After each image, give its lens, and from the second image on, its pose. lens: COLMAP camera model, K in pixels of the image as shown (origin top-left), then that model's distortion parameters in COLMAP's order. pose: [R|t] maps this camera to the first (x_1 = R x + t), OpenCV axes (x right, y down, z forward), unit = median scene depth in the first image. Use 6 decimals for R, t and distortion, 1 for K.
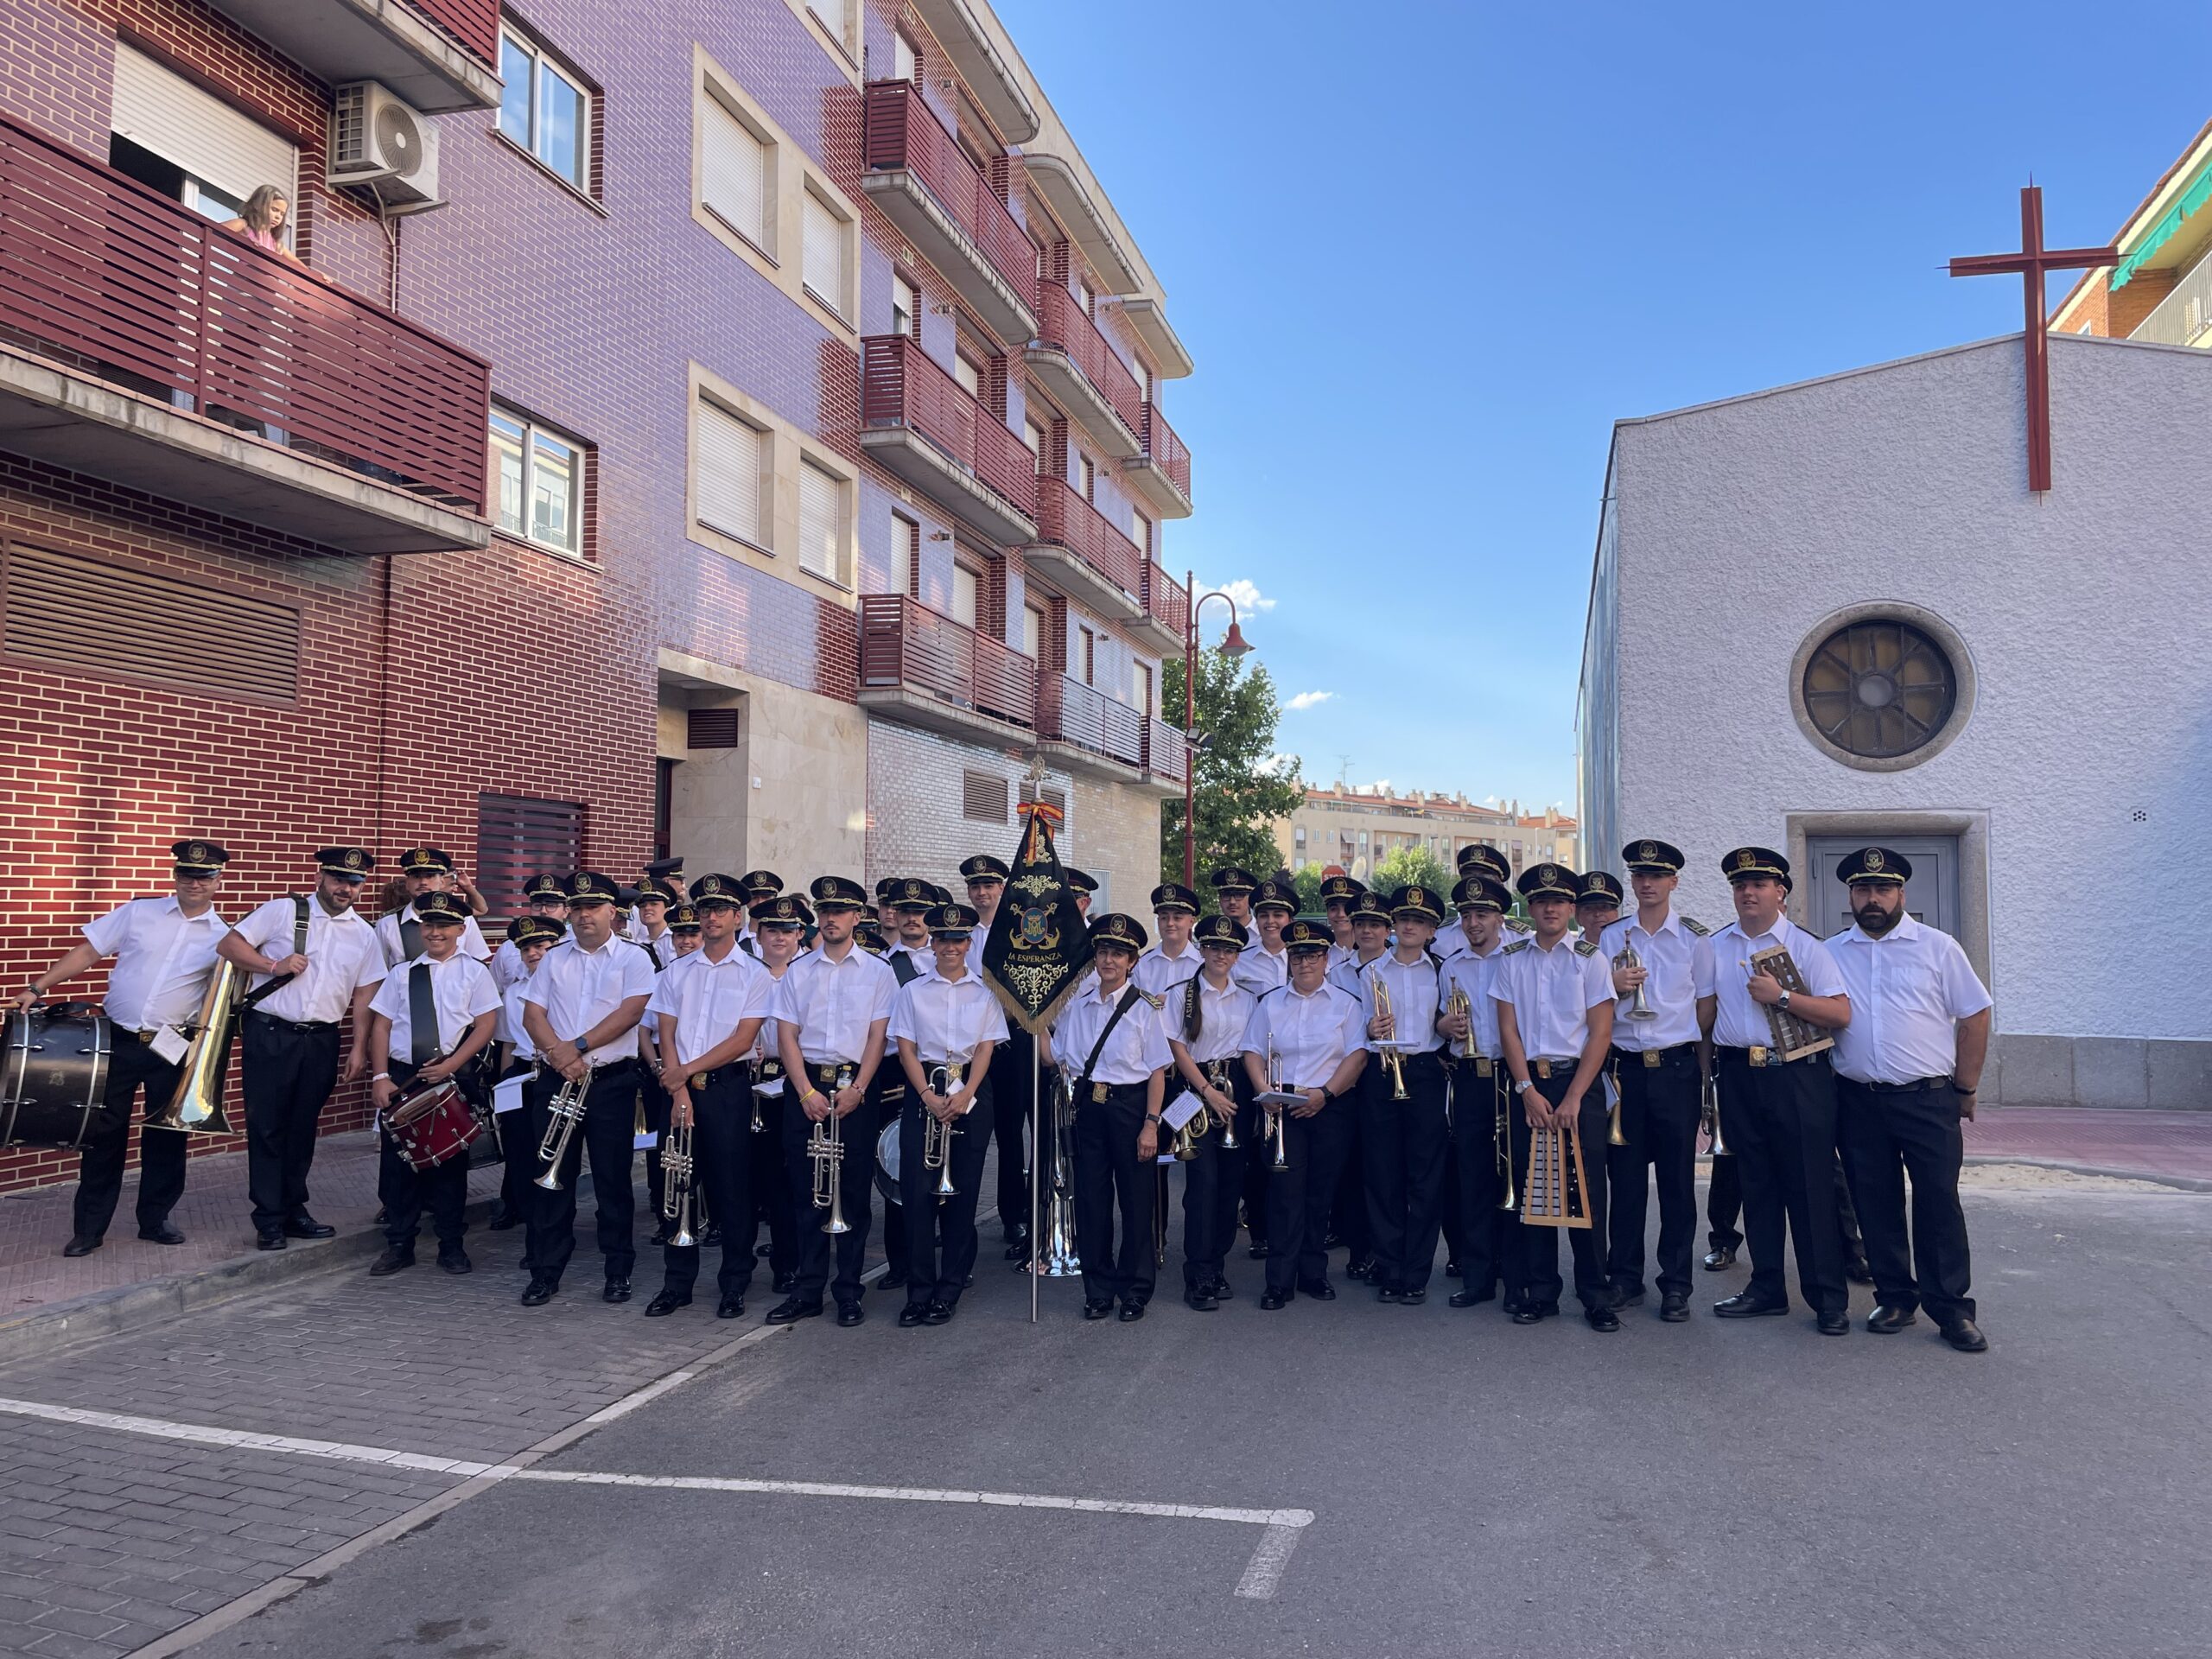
lens RADIAL K [[1681.4, 0, 1120.8], [0, 1681.4, 800.6], [0, 0, 1]] dist [0.075211, -0.101236]
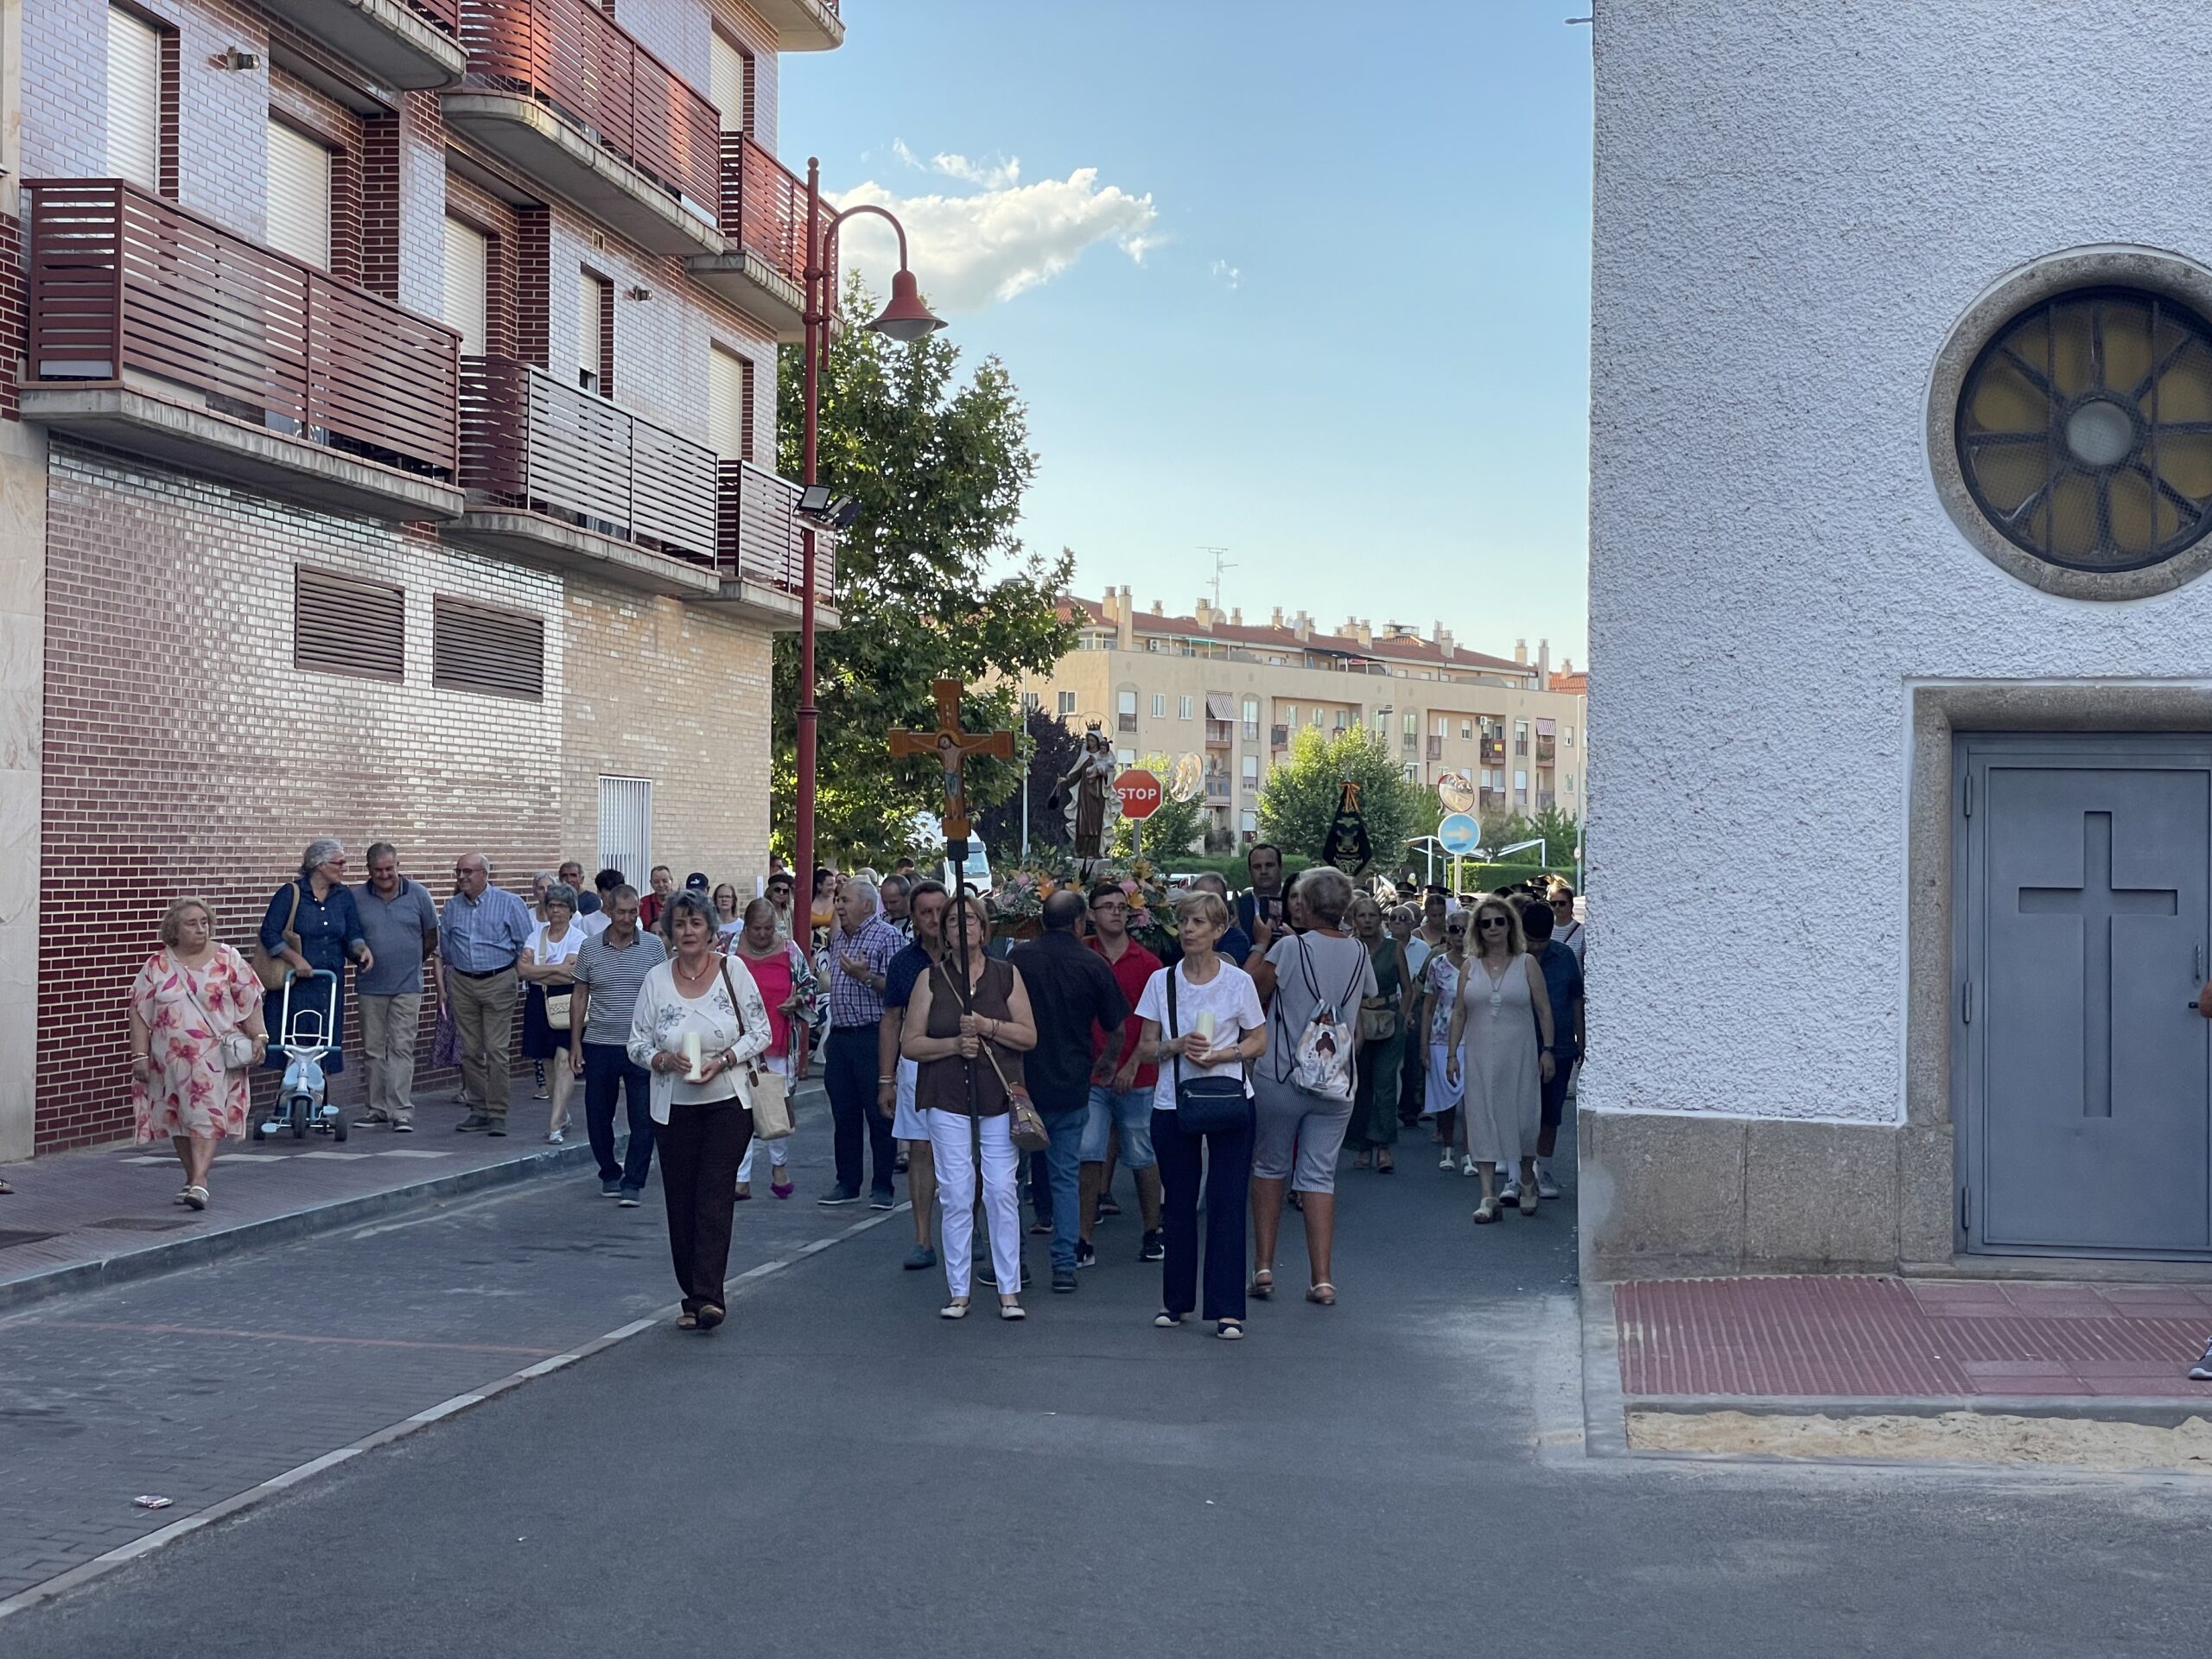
lens RADIAL K [[3314.8, 0, 1149.2], [0, 3314.8, 783.1], [0, 0, 1]] dist [0.143377, -0.179650]
pose [[0.994121, 0.008127, 0.107969, 0.038919], [-0.013010, 0.998920, 0.044604, -0.002079], [-0.107490, -0.045747, 0.993153, 0.039381]]
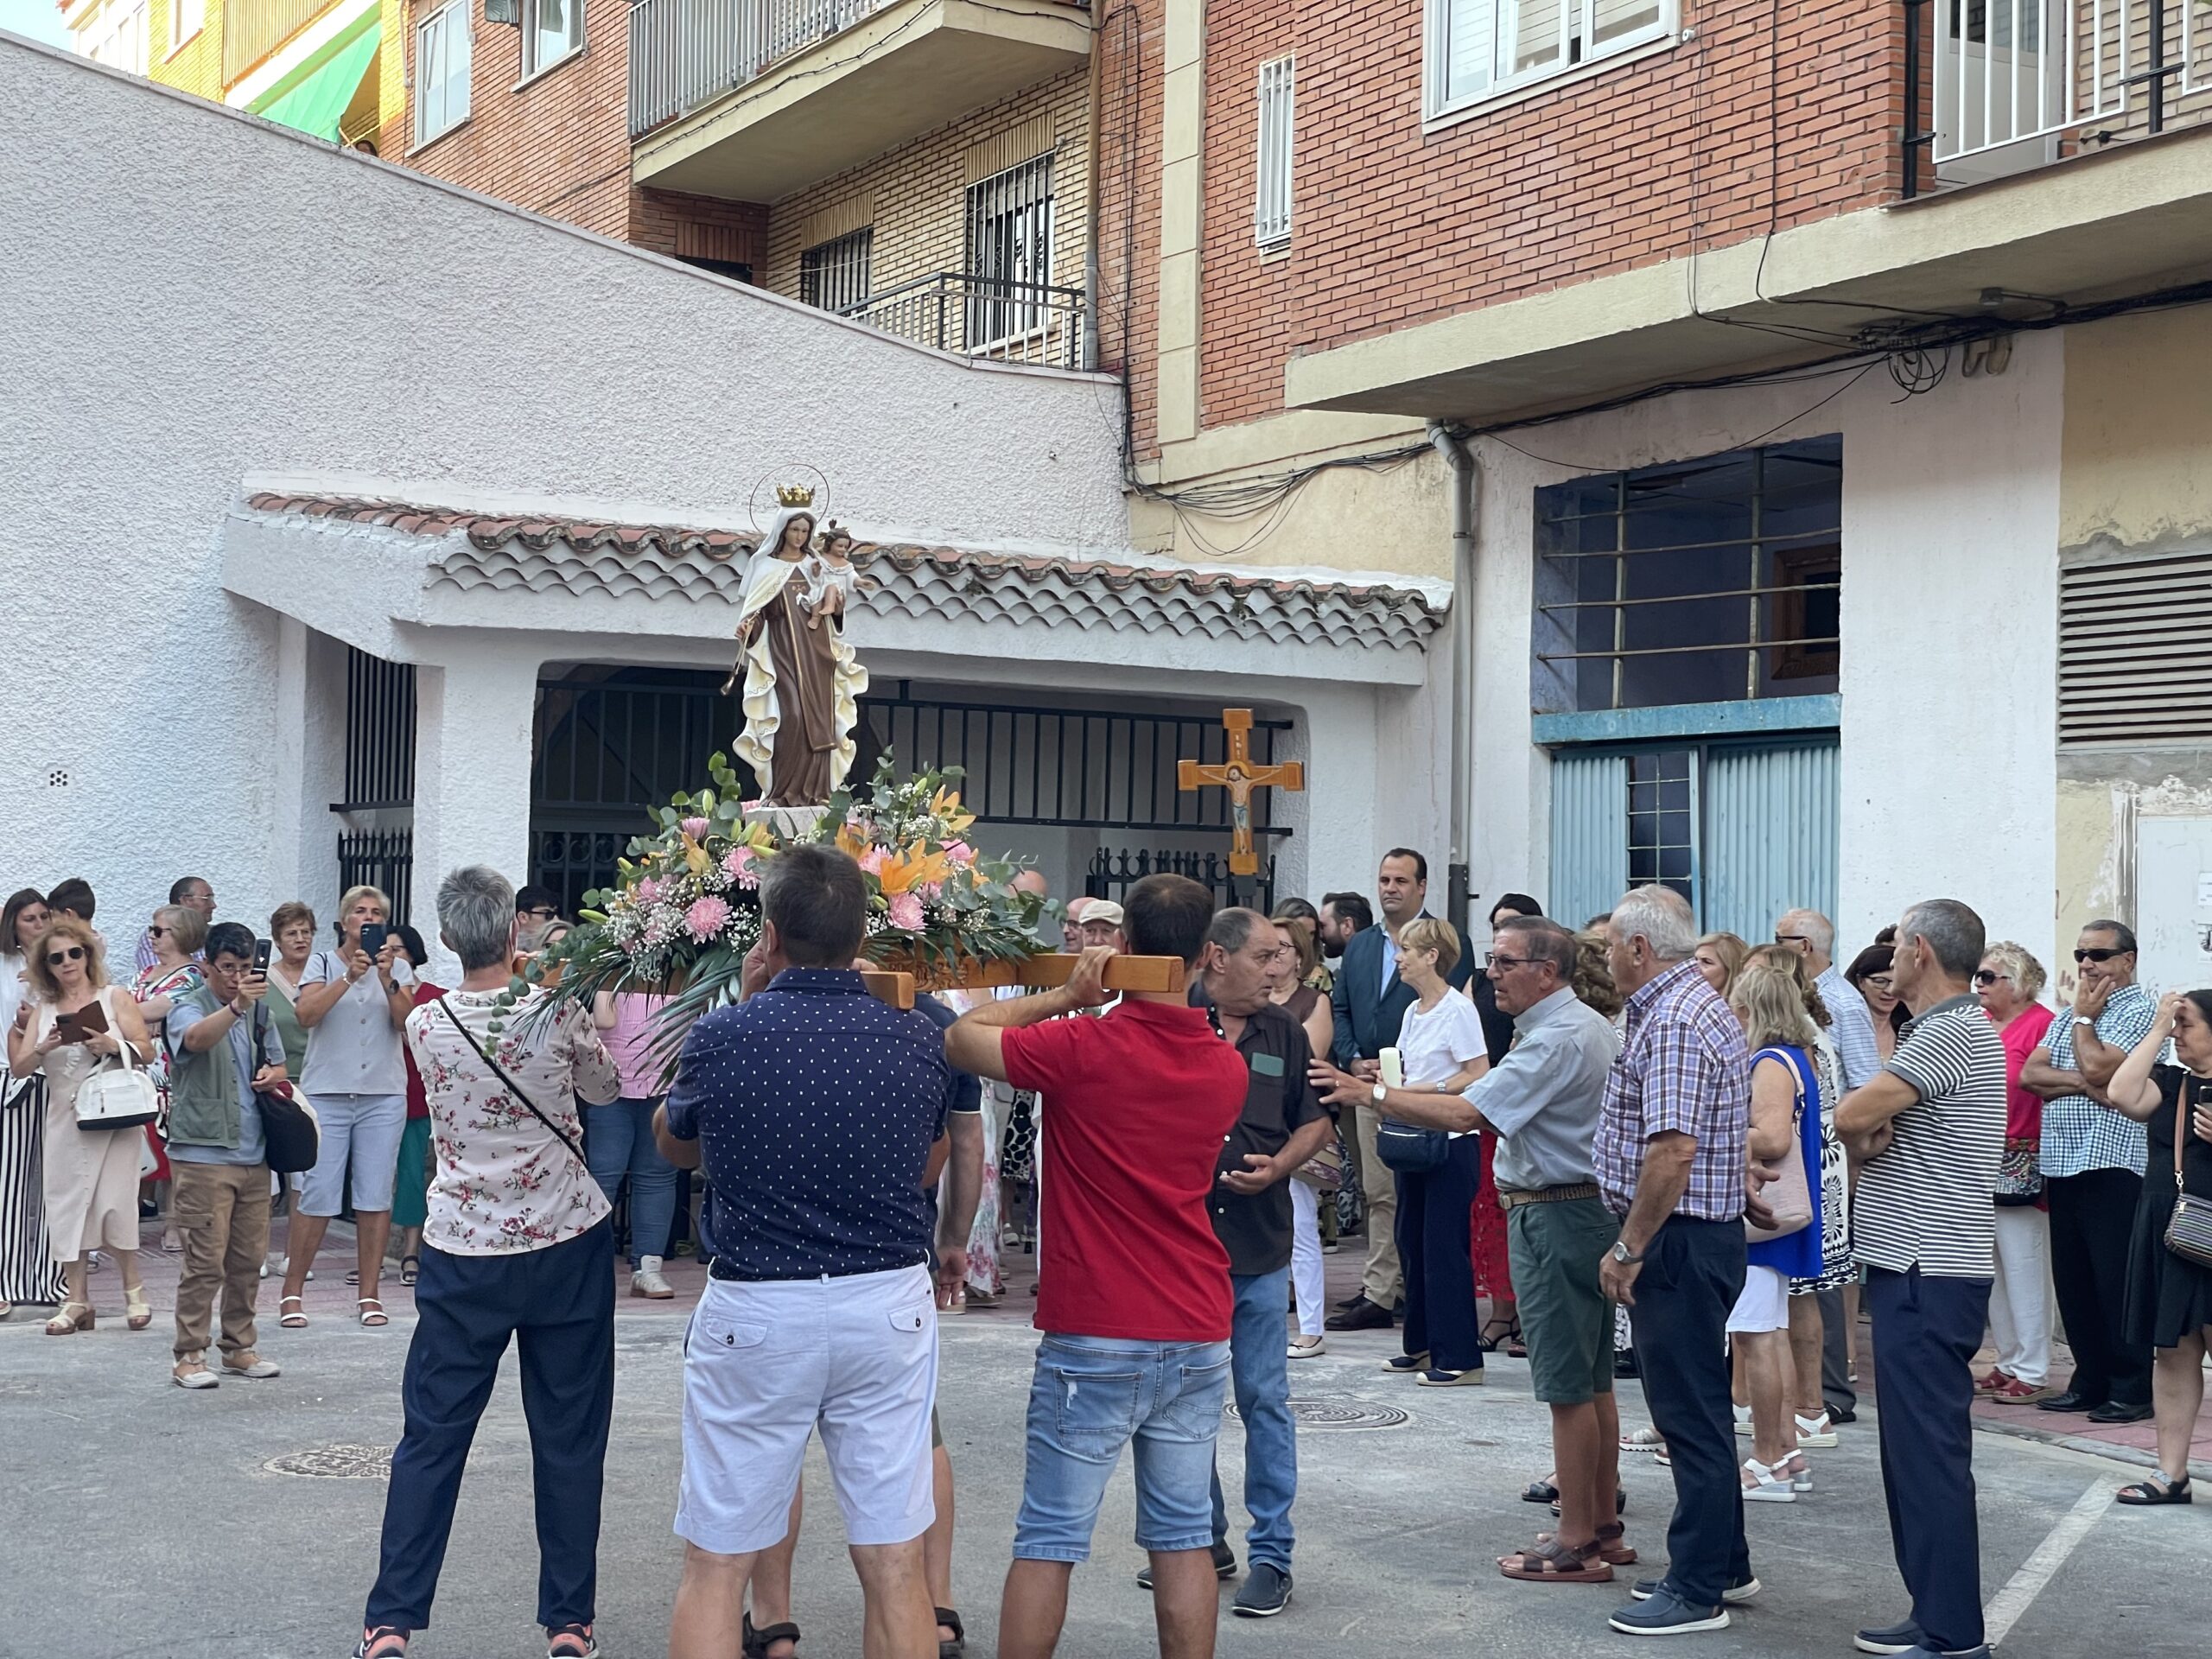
lens RADIAL K [[3316.4, 0, 1127.7], [0, 3316.4, 790.1], [0, 0, 1]] dist [0.127356, -0.085837]
pose [[0.726827, 0.034756, 0.685940, -0.001231], [-0.060349, 0.998088, 0.013374, -0.015460], [-0.684164, -0.051117, 0.727535, -0.131729]]
